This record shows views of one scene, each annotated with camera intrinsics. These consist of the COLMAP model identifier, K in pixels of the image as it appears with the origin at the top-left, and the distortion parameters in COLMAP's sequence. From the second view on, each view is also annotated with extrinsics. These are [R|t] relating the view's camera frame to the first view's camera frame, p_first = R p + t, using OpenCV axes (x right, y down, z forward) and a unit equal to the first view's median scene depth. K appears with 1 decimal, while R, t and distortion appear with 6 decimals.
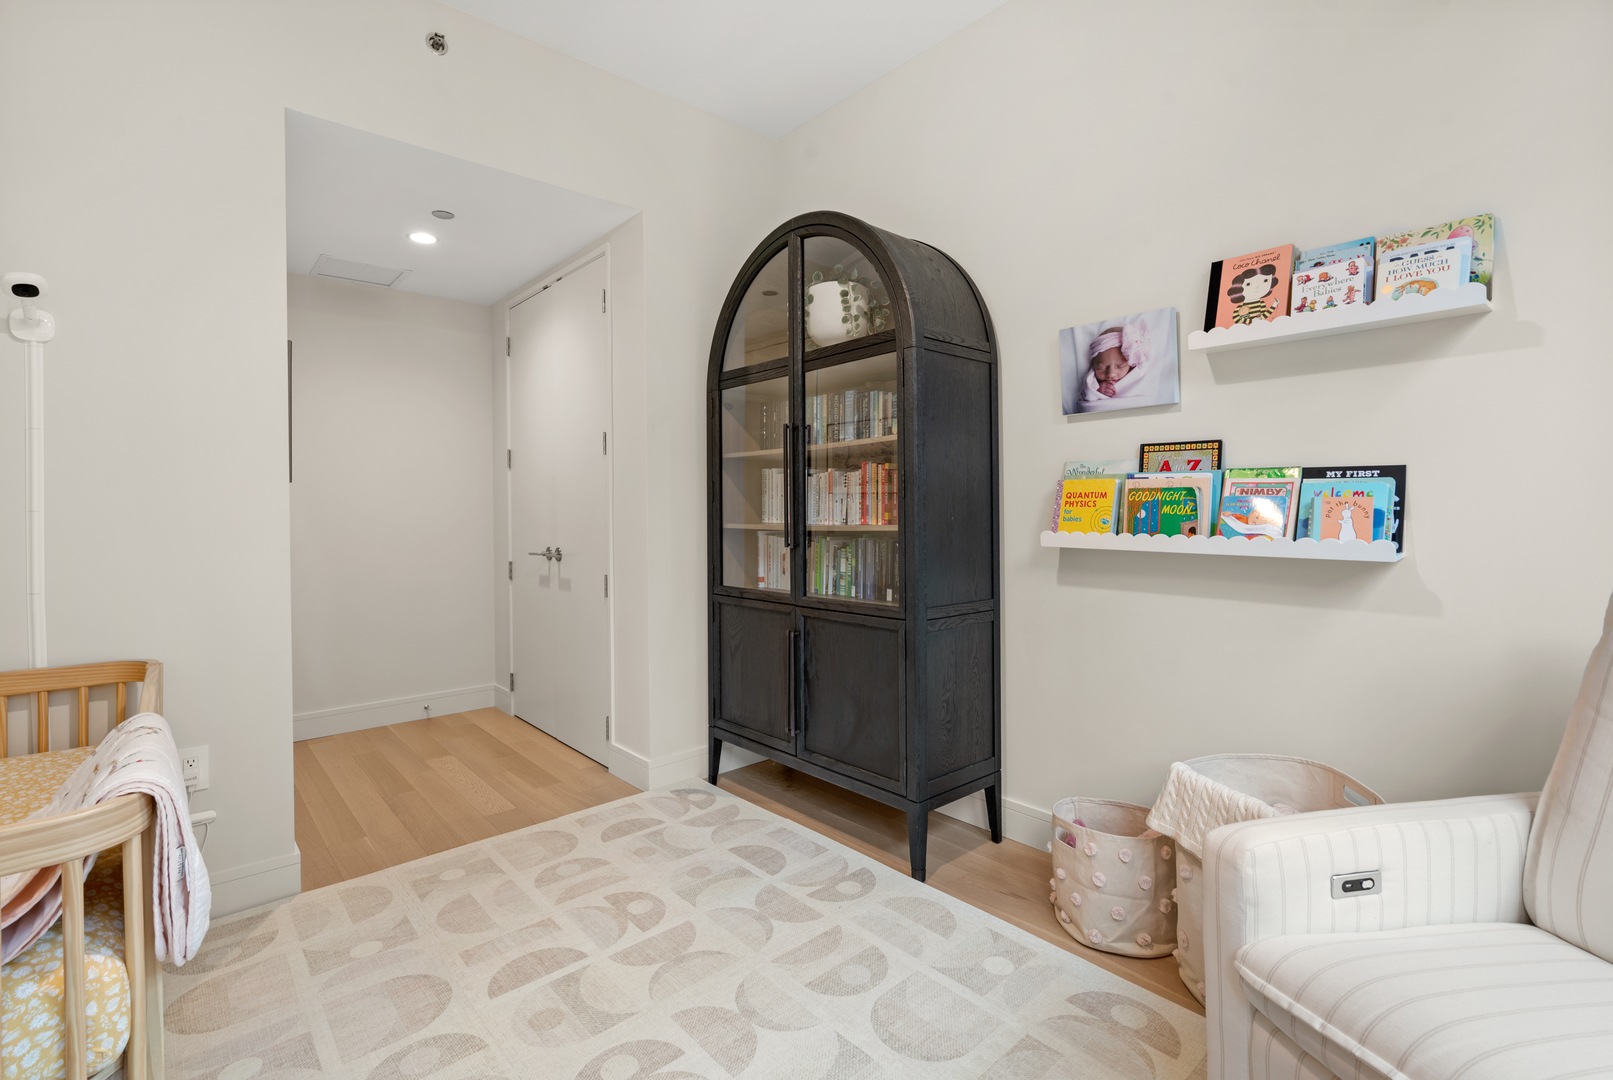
lens RADIAL K [[749.5, 0, 797.8], [0, 749.5, 518.0], [0, 0, 1]] dist [-0.002443, 0.000308]
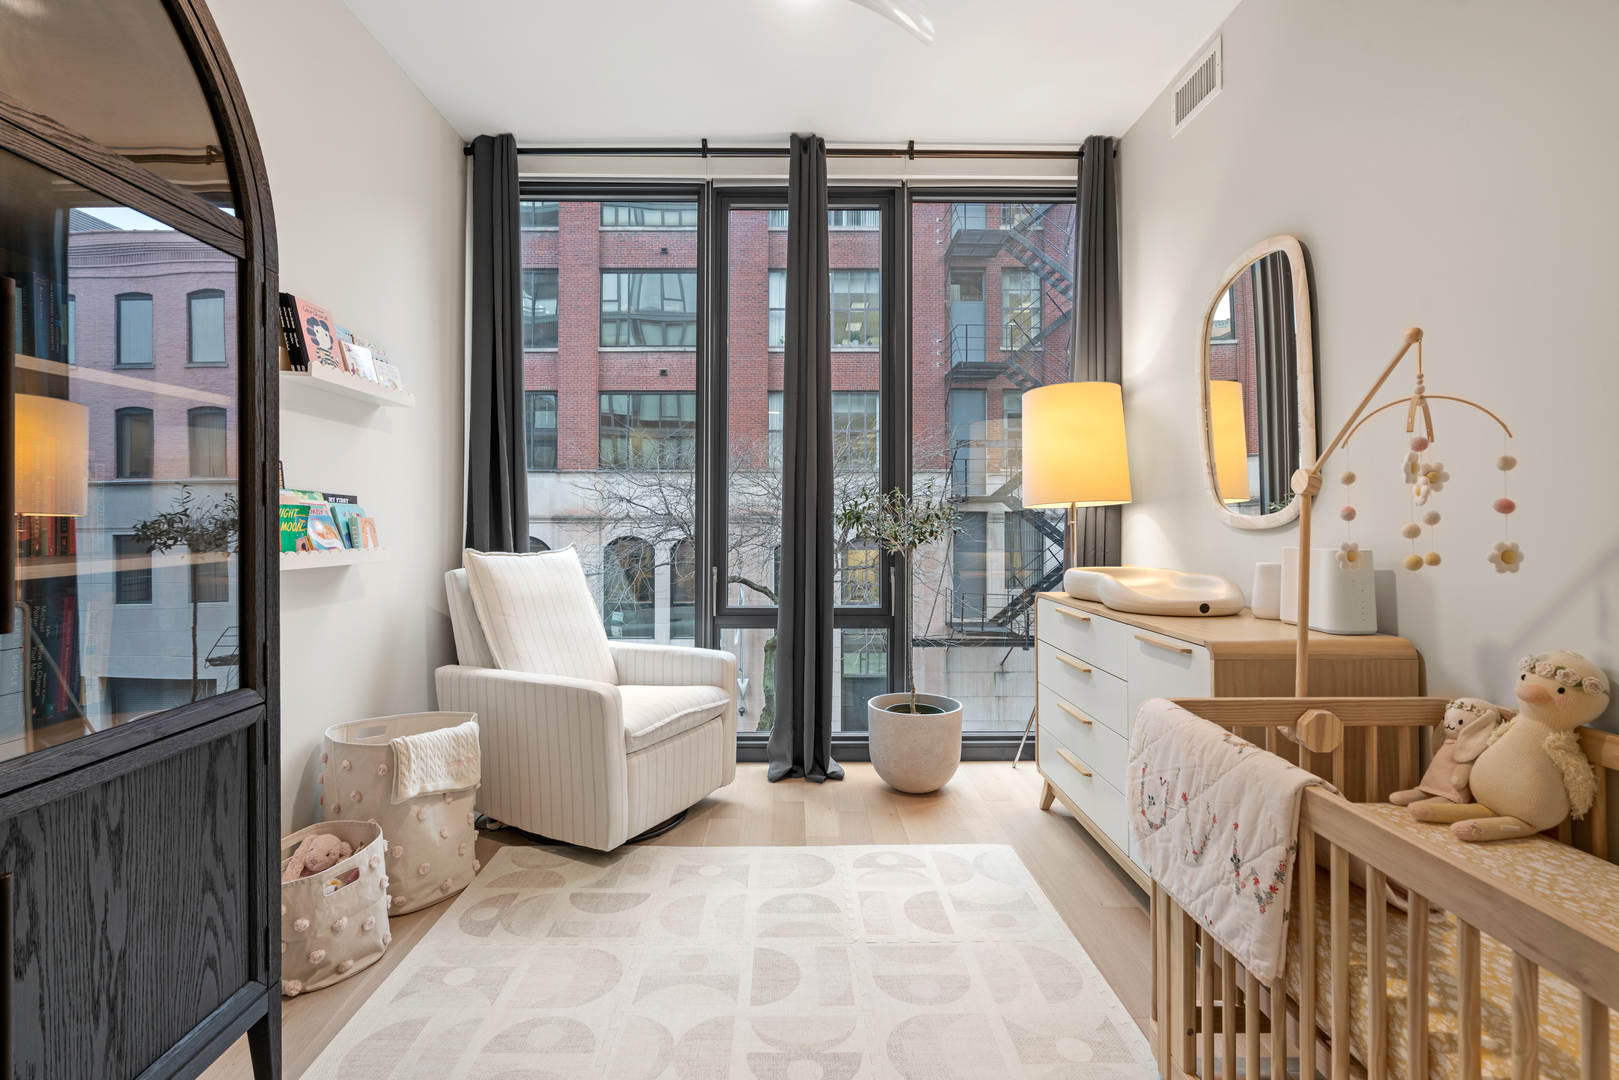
lens RADIAL K [[742.9, 0, 807.6], [0, 742.9, 513.9], [0, 0, 1]] dist [-0.010019, 0.004708]
pose [[-0.764824, 0.012254, 0.644123, -0.745698], [0.010456, 0.999924, -0.006607, -0.016303], [-0.644155, 0.001682, -0.764893, 1.461138]]
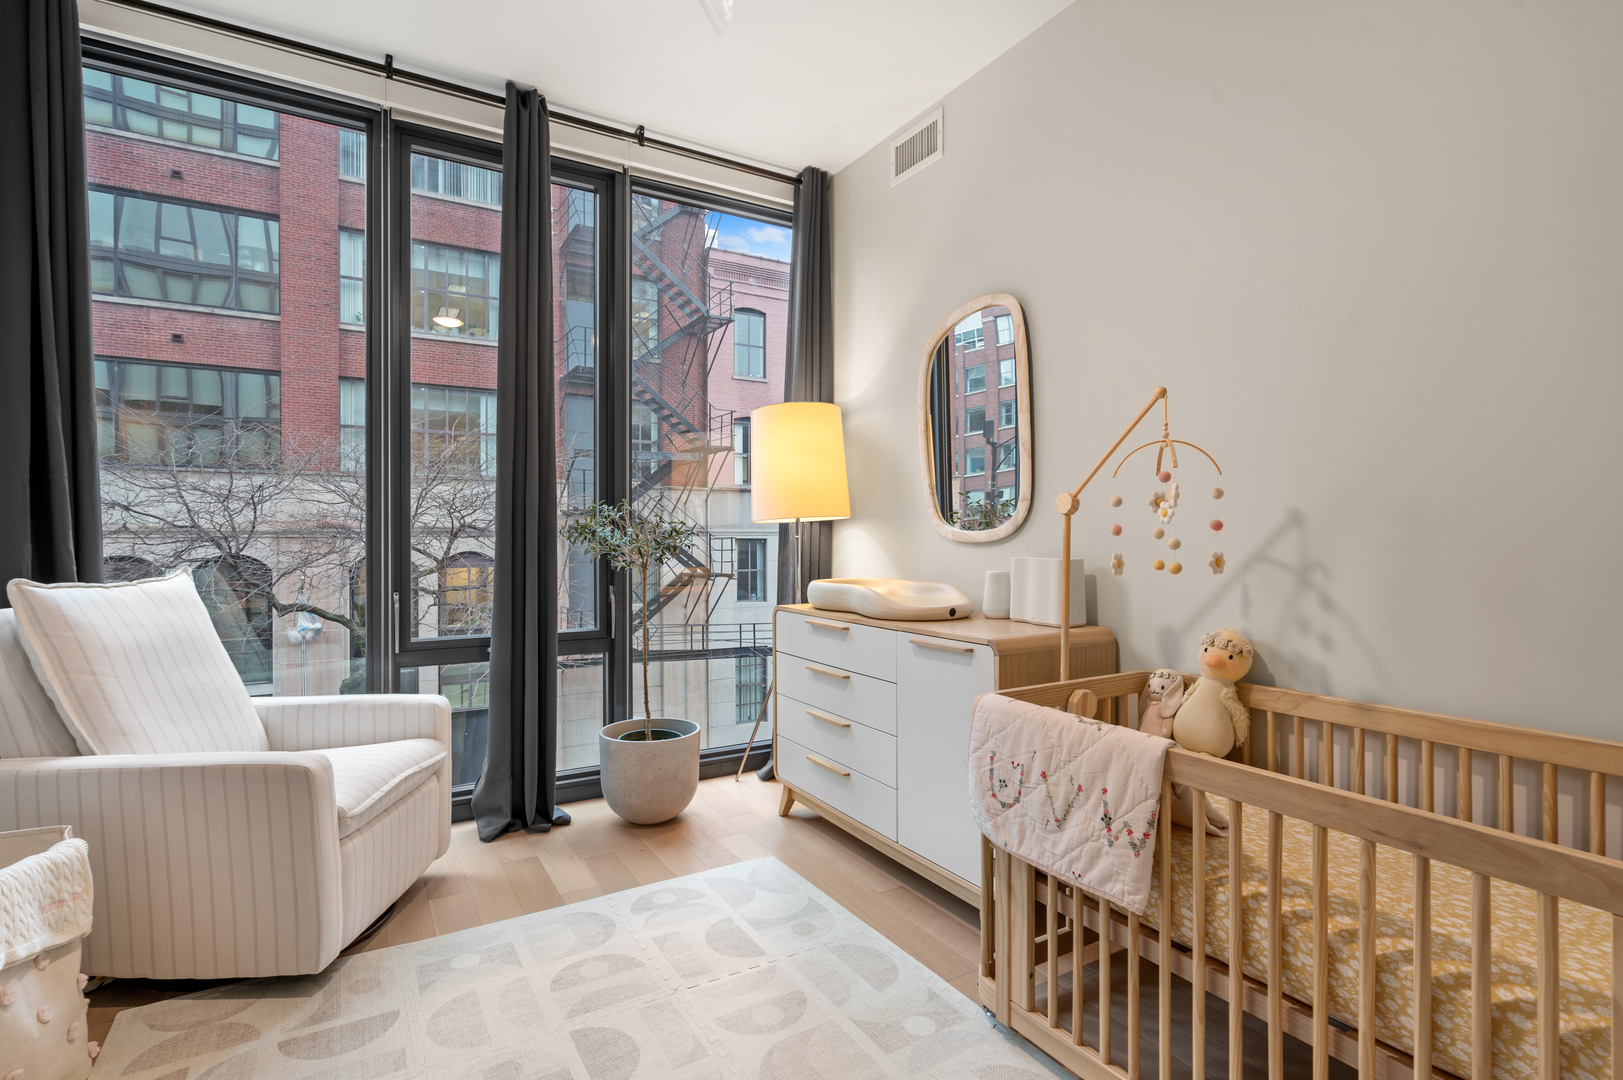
lens RADIAL K [[764.7, 0, 811.5], [0, 764.7, 540.0], [0, 0, 1]] dist [-0.004079, 0.001420]
pose [[-0.983628, 0.005829, 0.180116, -0.461552], [0.008717, 0.999846, 0.015246, -0.021862], [-0.179999, 0.016567, -0.983527, 1.563476]]
